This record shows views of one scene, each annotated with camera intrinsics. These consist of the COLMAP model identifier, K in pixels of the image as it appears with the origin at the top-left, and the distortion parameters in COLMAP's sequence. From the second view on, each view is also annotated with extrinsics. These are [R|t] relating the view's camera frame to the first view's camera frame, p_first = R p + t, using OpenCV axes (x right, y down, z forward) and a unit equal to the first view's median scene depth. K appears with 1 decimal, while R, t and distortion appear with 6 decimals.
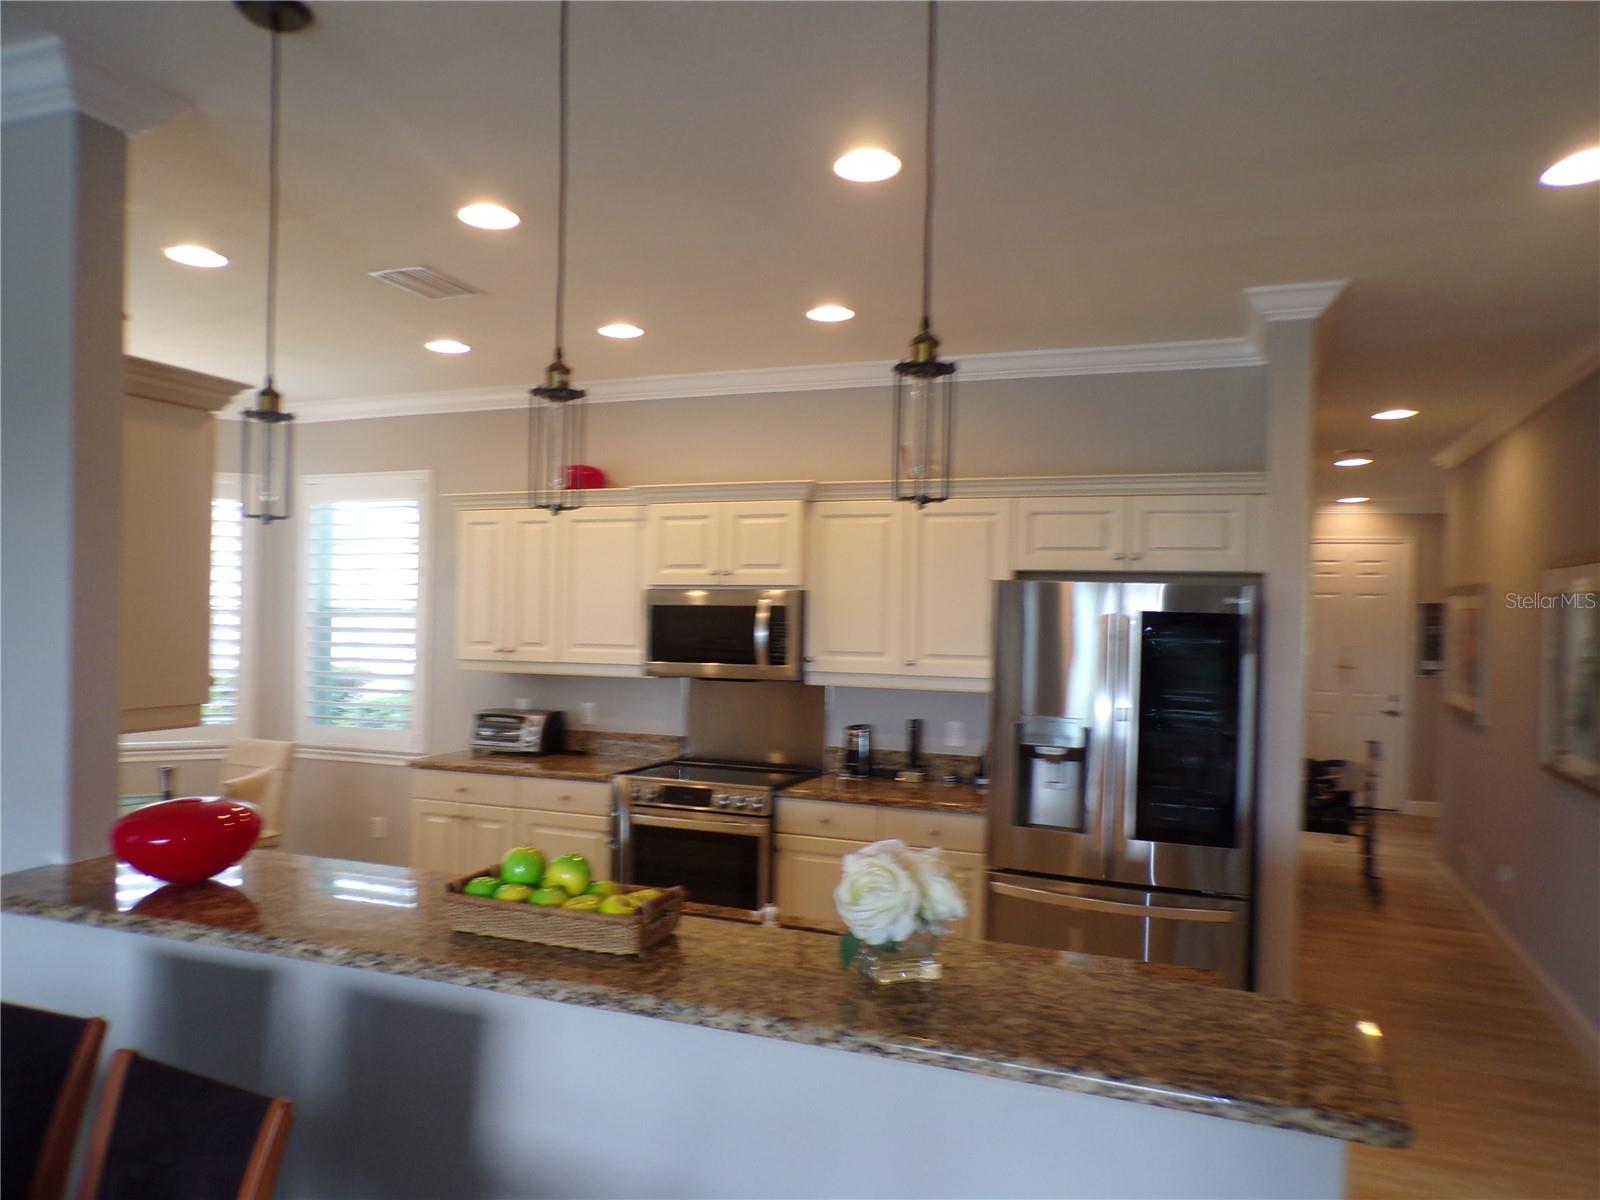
lens RADIAL K [[1099.8, 0, 810.1], [0, 1099.8, 601.8], [0, 0, 1]] dist [-0.011584, 0.029937]
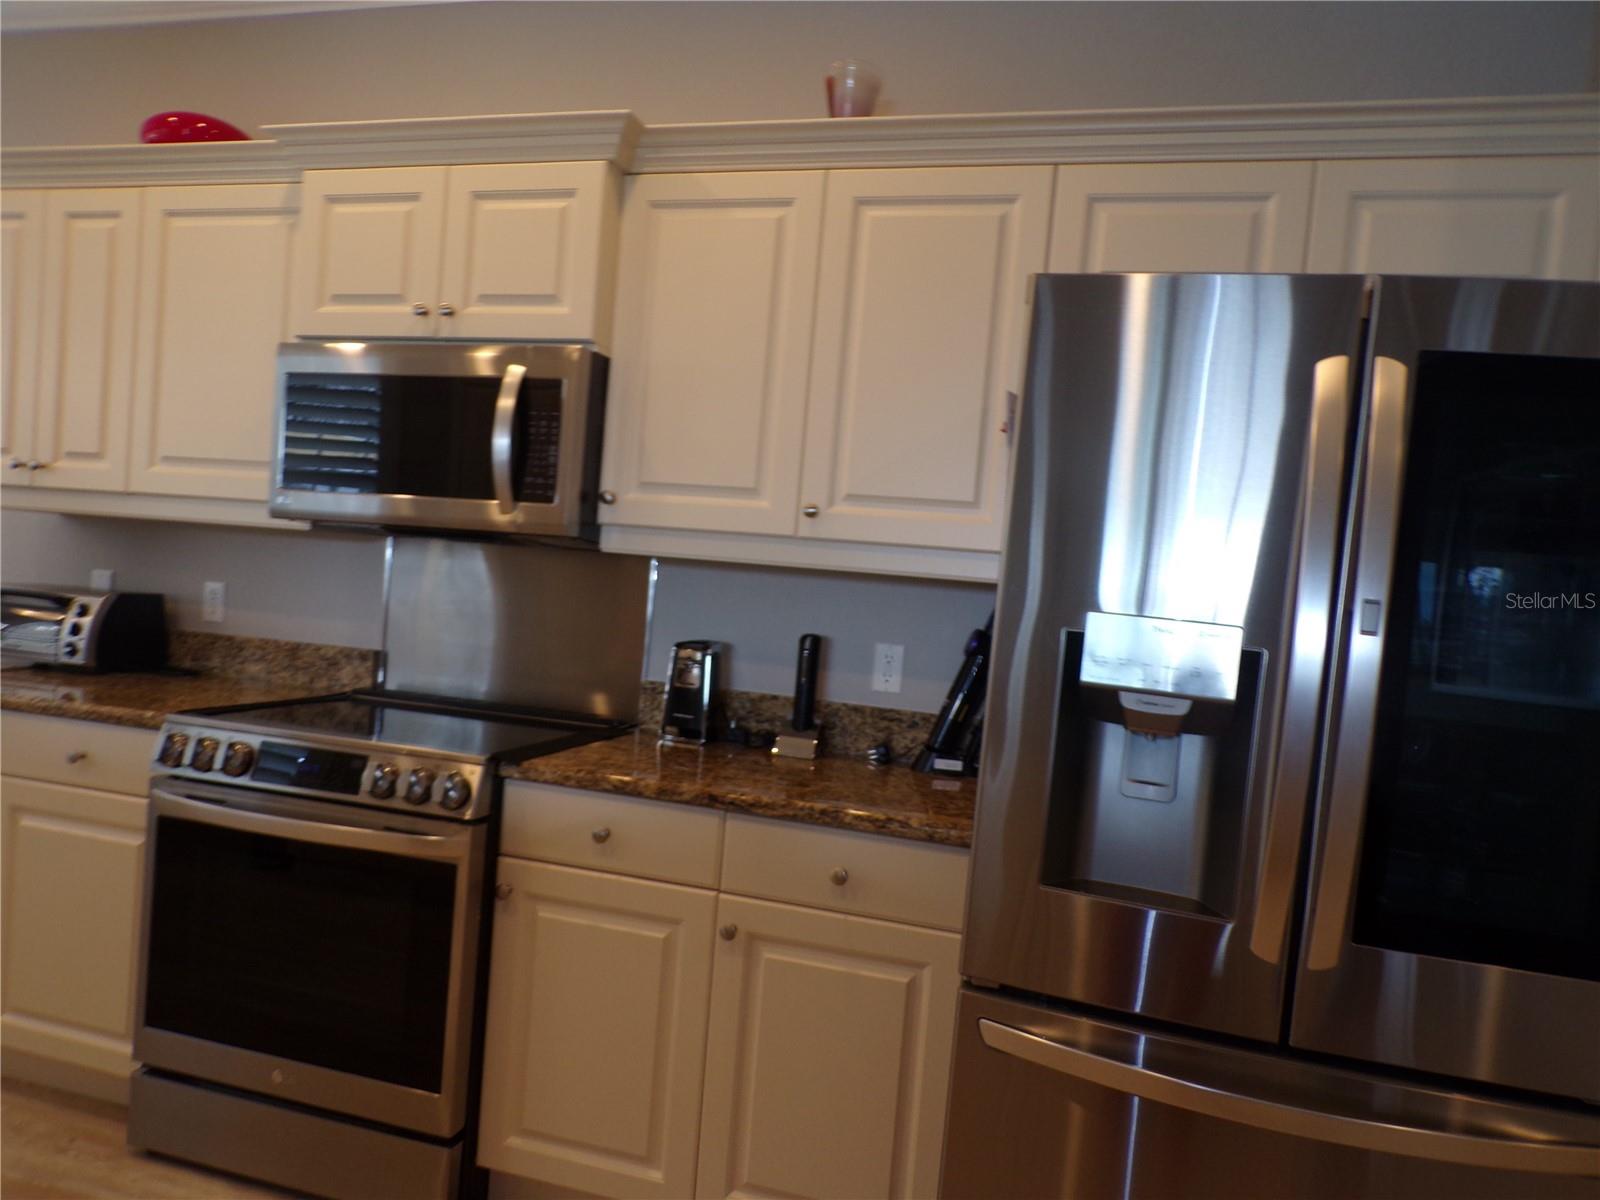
lens RADIAL K [[1099.8, 0, 808.0], [0, 1099.8, 613.6], [0, 0, 1]] dist [-0.011584, 0.029937]
pose [[0.994283, 0.057495, 0.089980, 0.048360], [-0.061654, 0.997120, 0.044153, 0.076298], [-0.087183, -0.049448, 0.994964, 0.506017]]
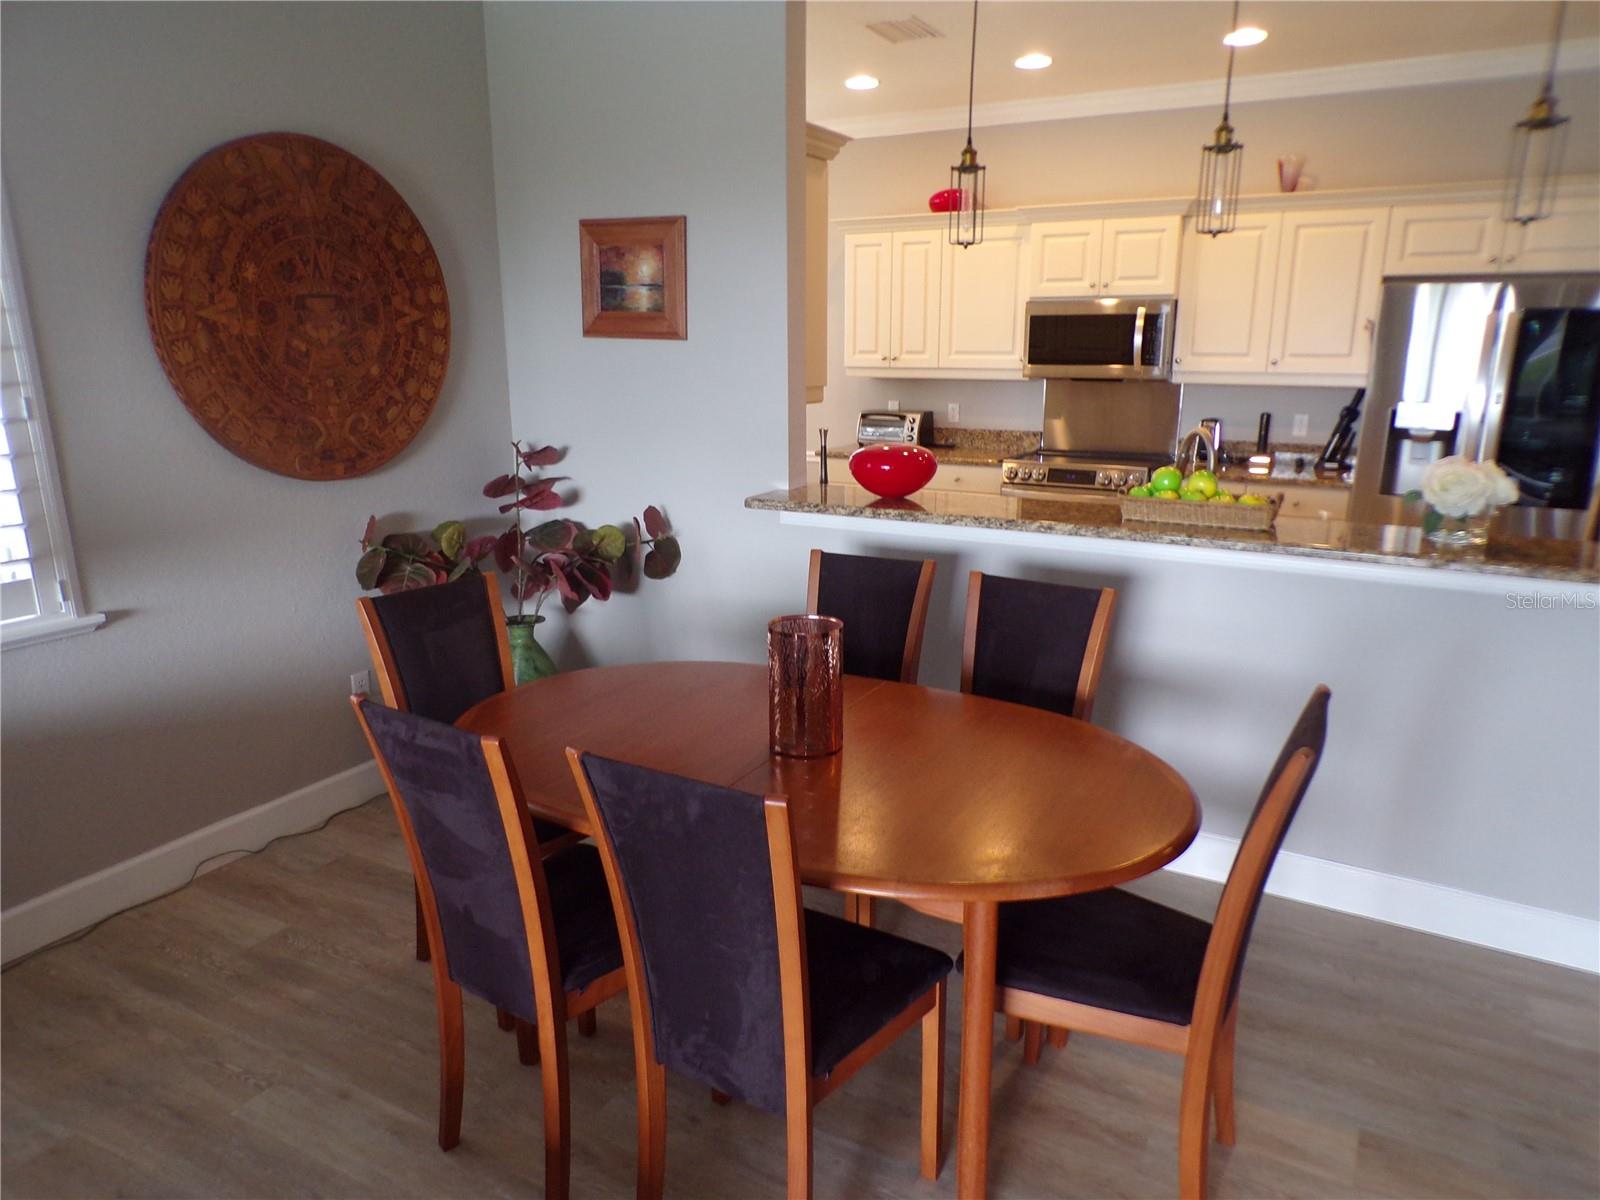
lens RADIAL K [[1099.8, 0, 802.0], [0, 1099.8, 601.1], [0, 0, 1]] dist [-0.011584, 0.029937]
pose [[0.988661, 0.018798, -0.148983, -0.214626], [0.018132, 0.969930, 0.242708, 0.009721], [0.149066, -0.242658, 0.958591, -0.233203]]
